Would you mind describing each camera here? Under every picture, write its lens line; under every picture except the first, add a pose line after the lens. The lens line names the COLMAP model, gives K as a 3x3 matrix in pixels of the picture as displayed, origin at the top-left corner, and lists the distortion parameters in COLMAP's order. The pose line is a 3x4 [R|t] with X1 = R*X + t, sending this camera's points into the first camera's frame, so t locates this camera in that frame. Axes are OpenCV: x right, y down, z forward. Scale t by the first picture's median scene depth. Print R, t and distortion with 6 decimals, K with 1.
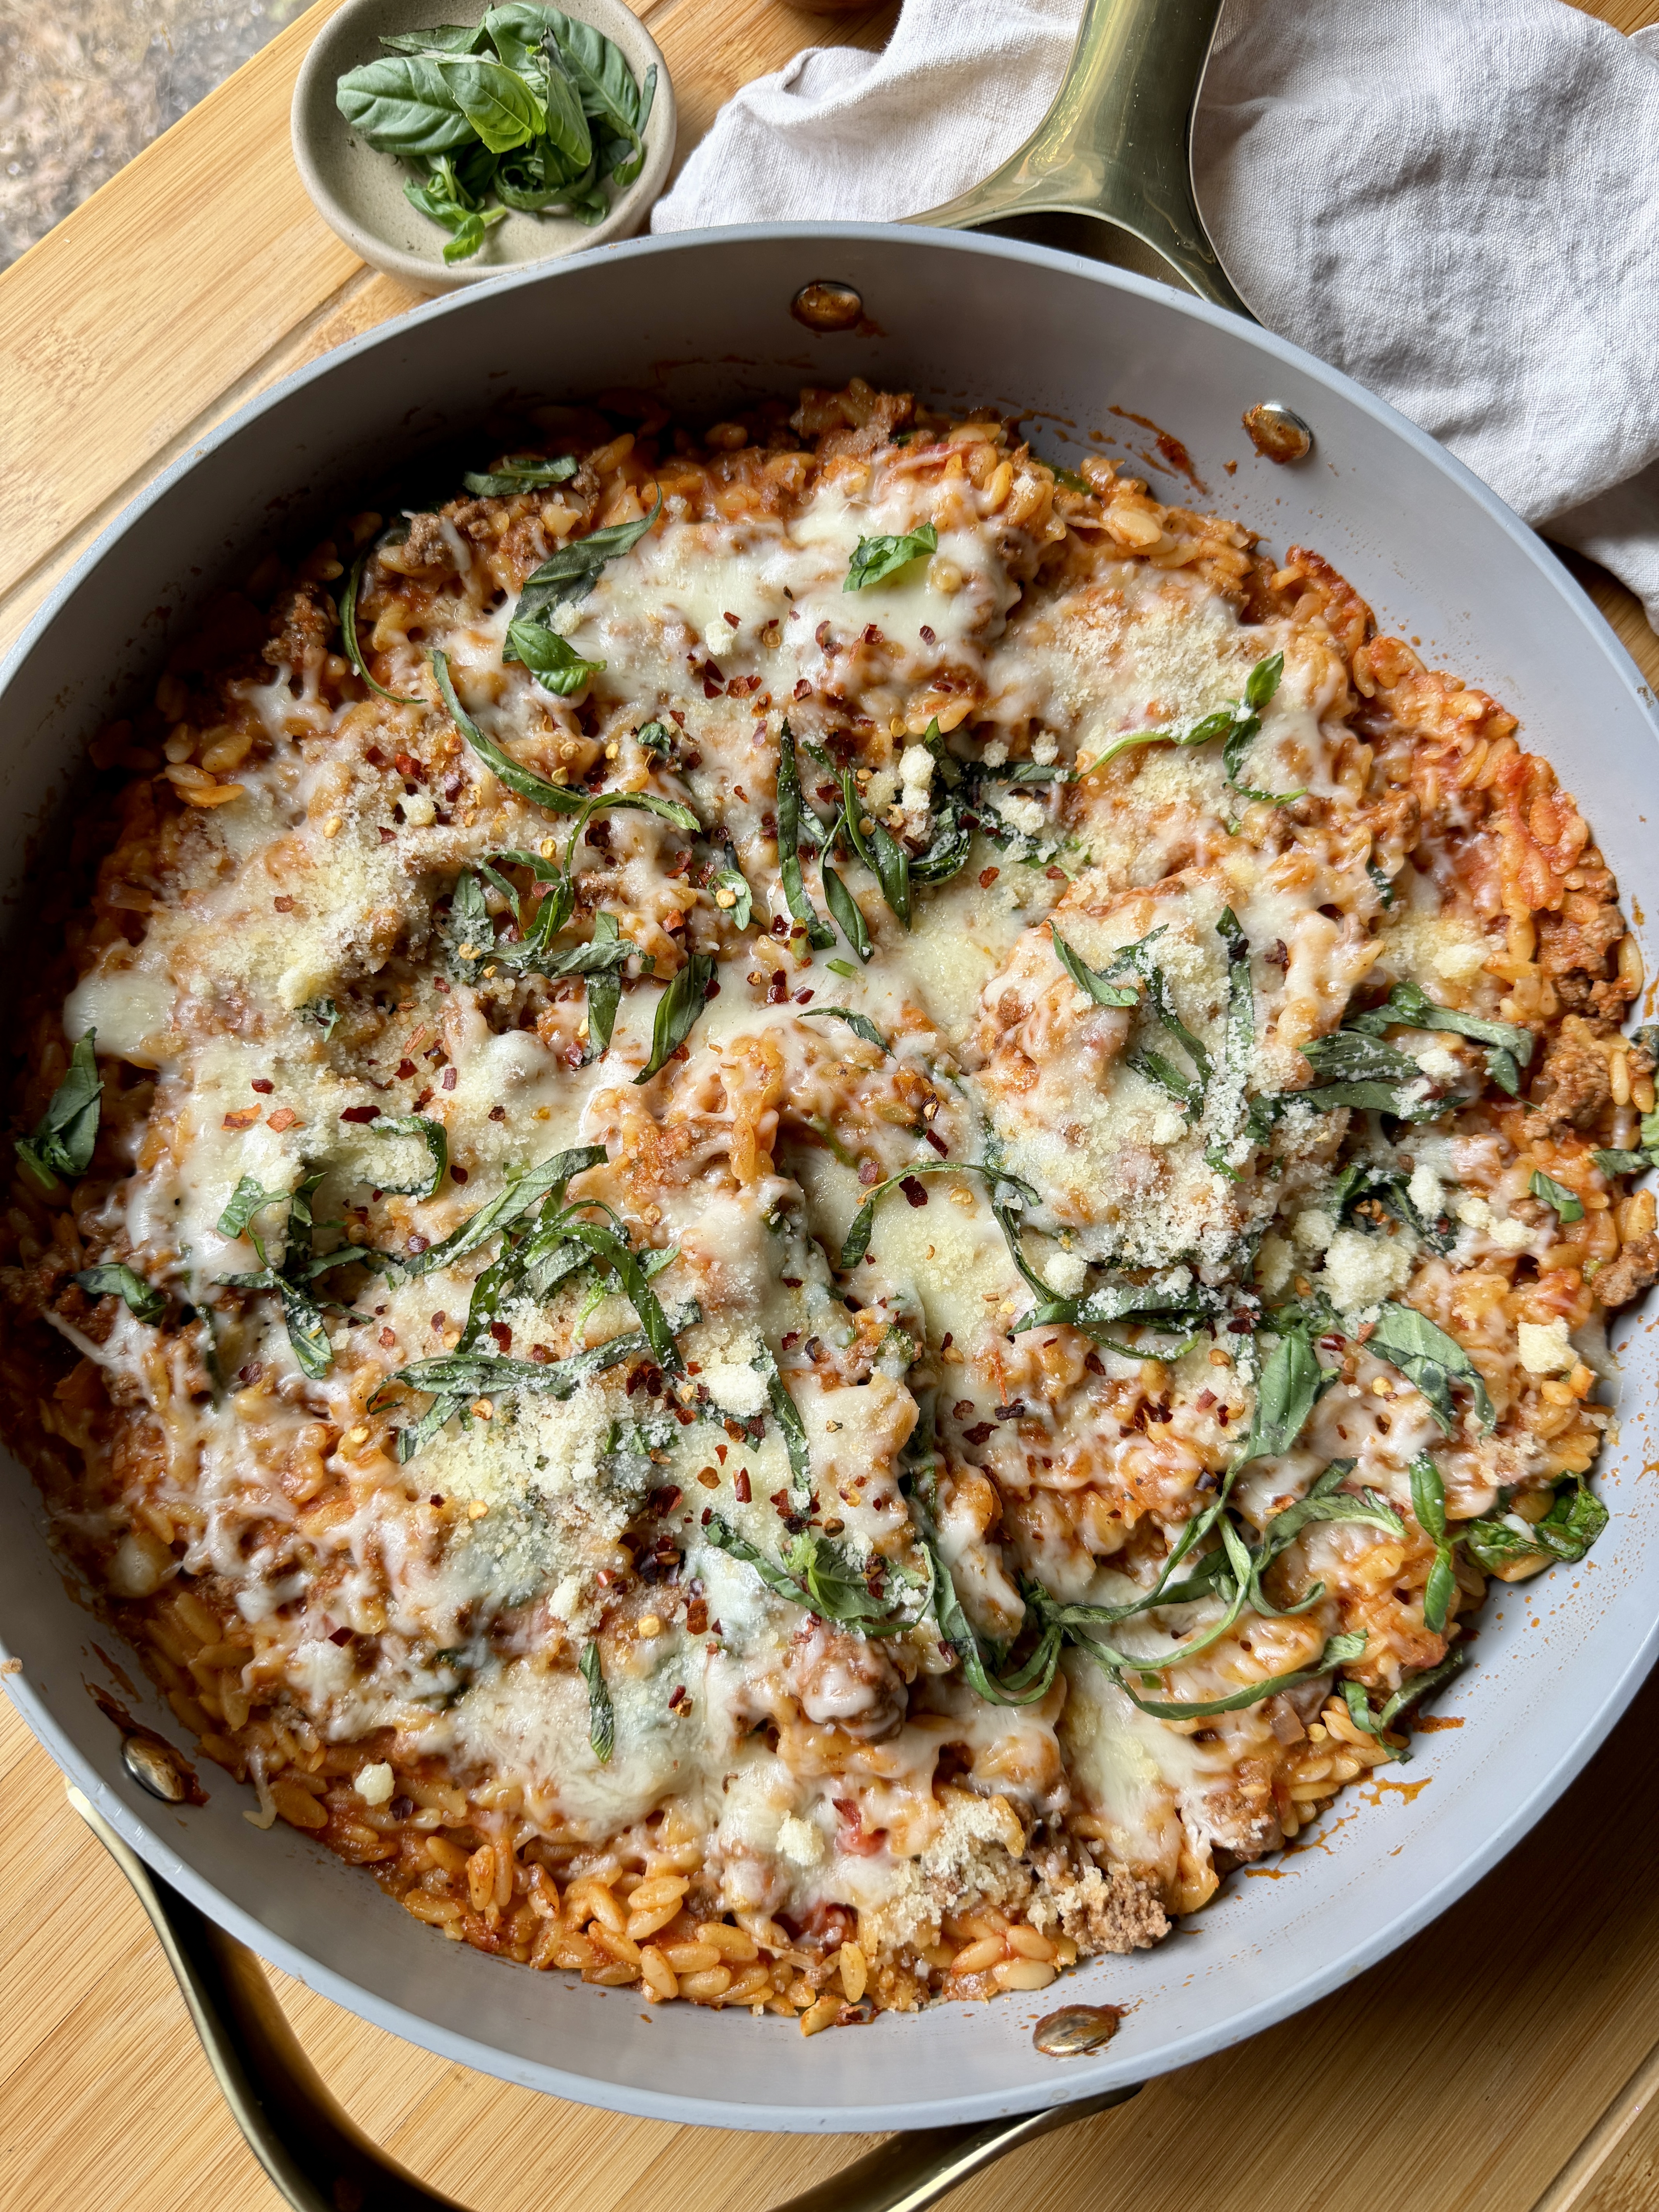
lens RADIAL K [[1638.3, 0, 823.7], [0, 1638.3, 1118.2], [0, 0, 1]] dist [0.136657, -0.377930]
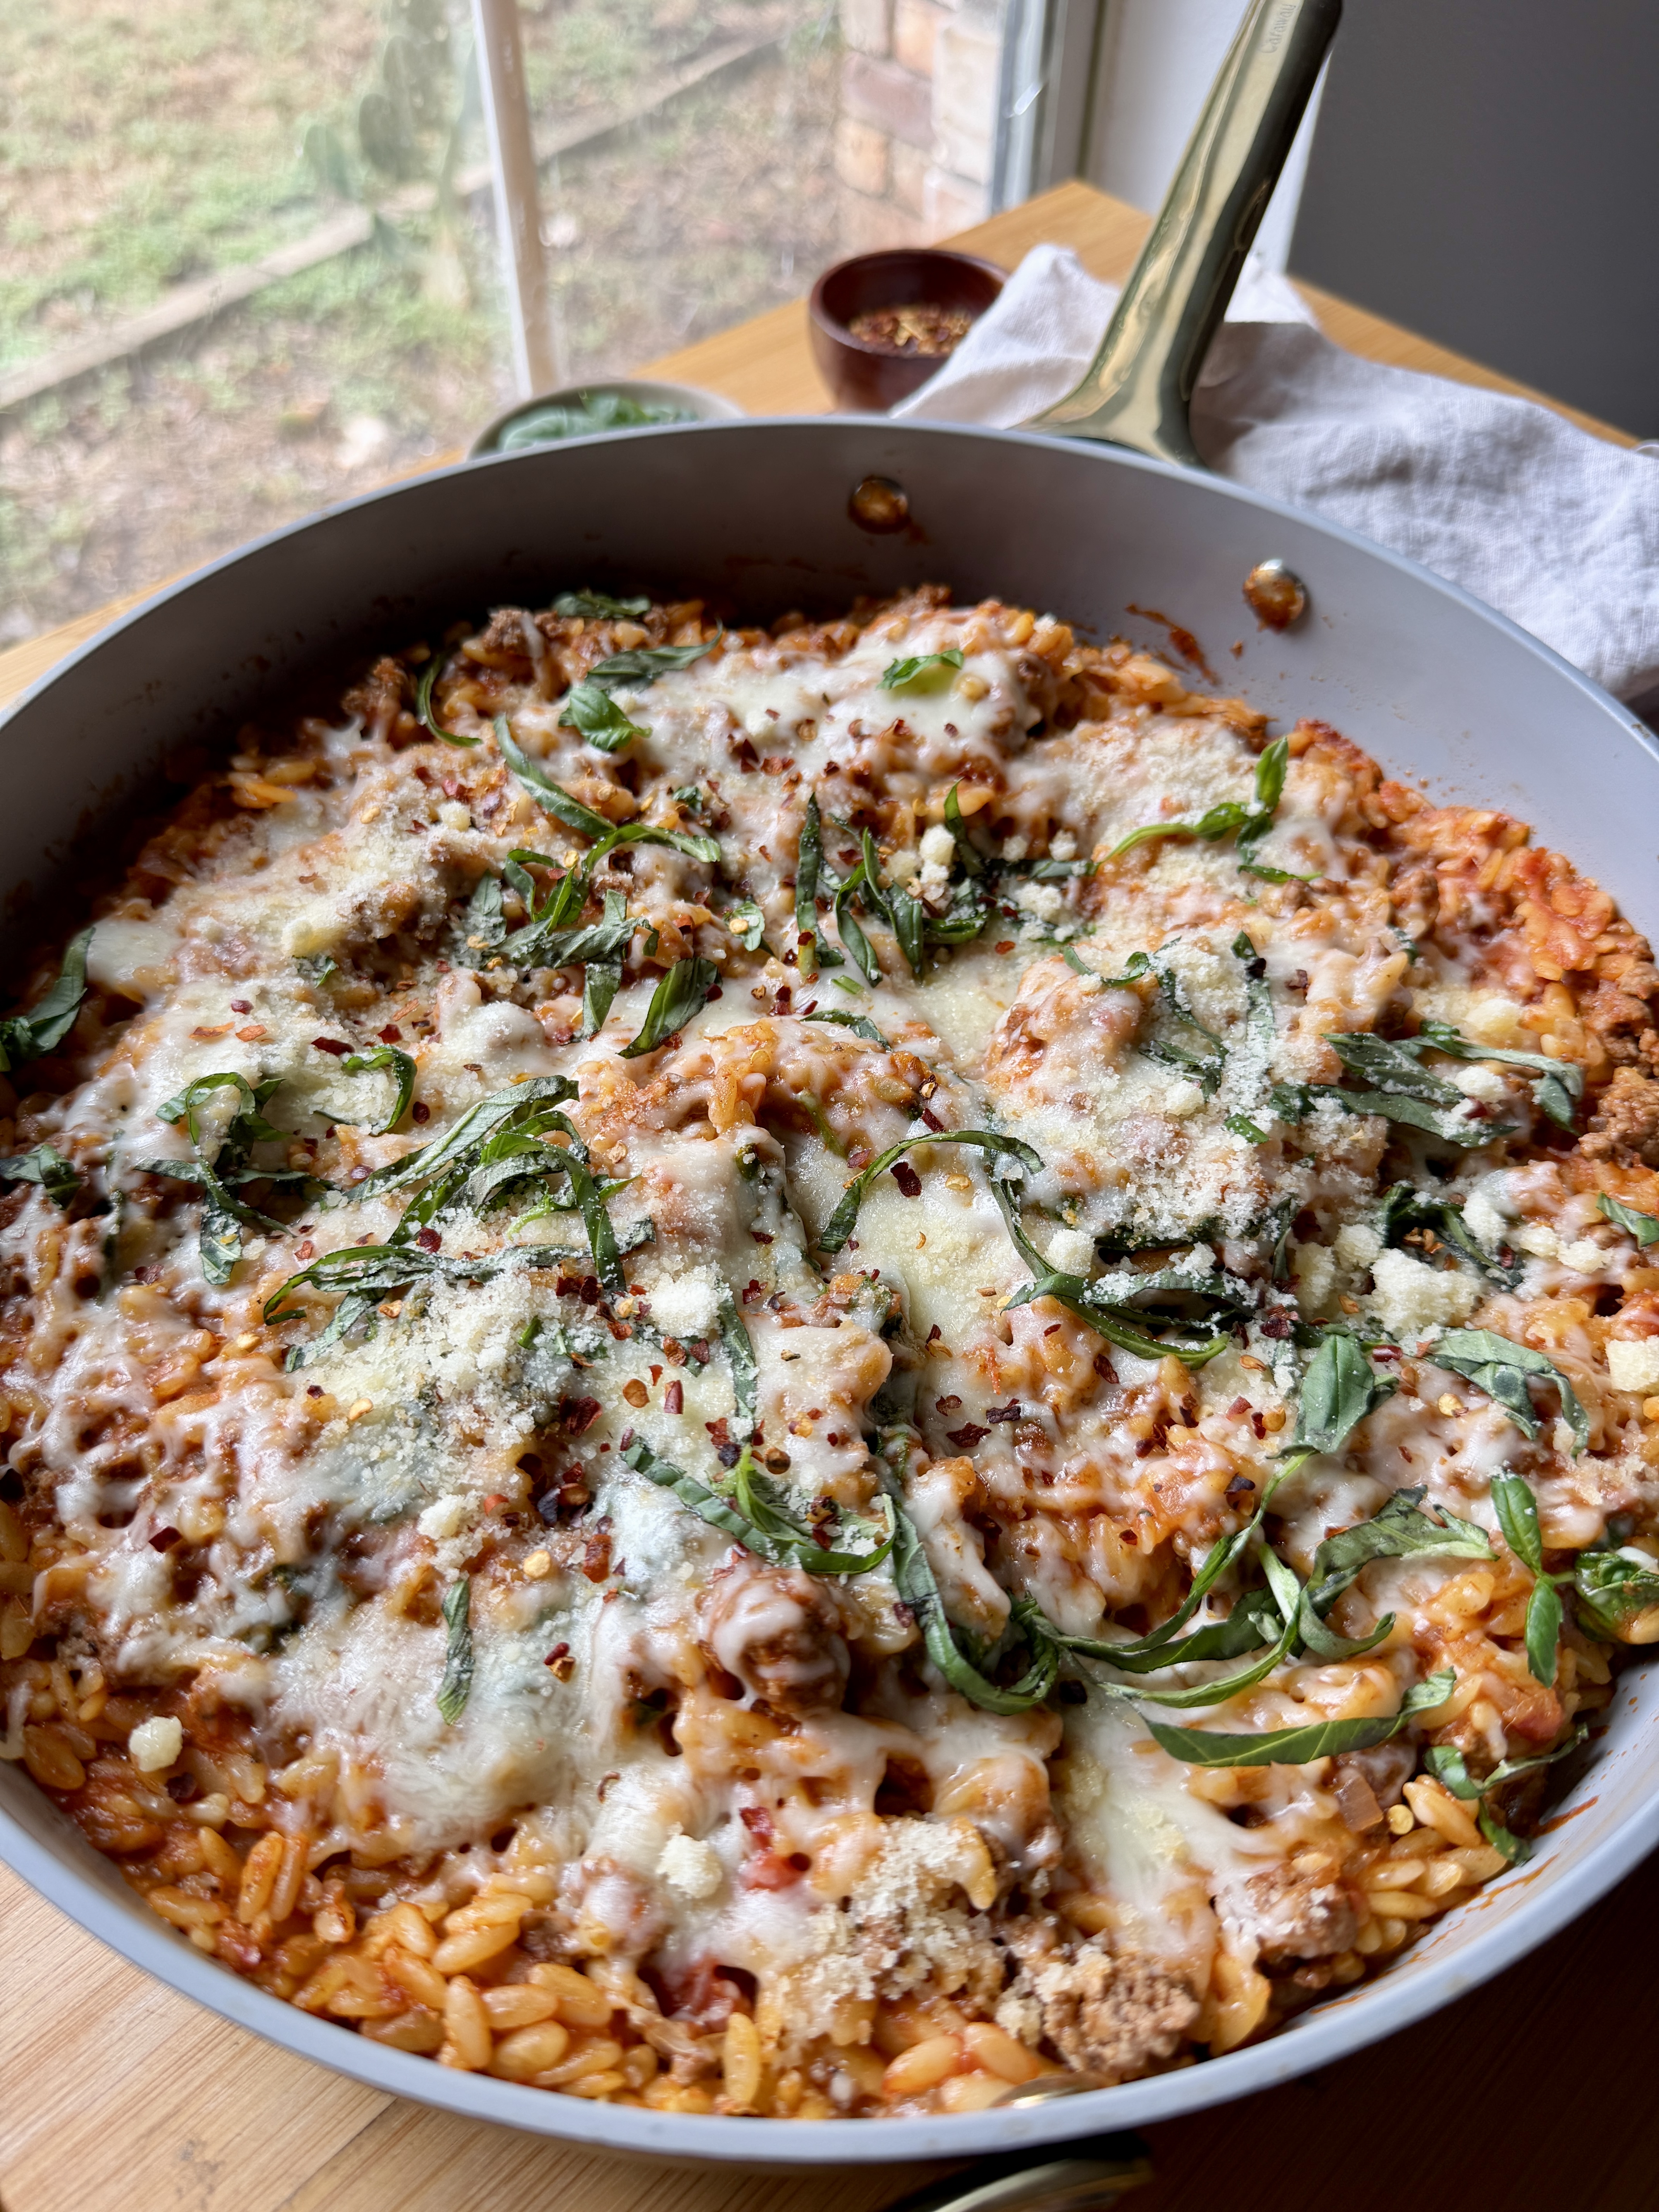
lens RADIAL K [[1638.3, 0, 823.7], [0, 1638.3, 1118.2], [0, 0, 1]] dist [0.136657, -0.377930]
pose [[0.995683, 0.055464, -0.074424, 0.076510], [-0.084375, 0.874991, -0.476730, 0.461719], [0.038679, 0.480952, 0.875894, 0.185980]]
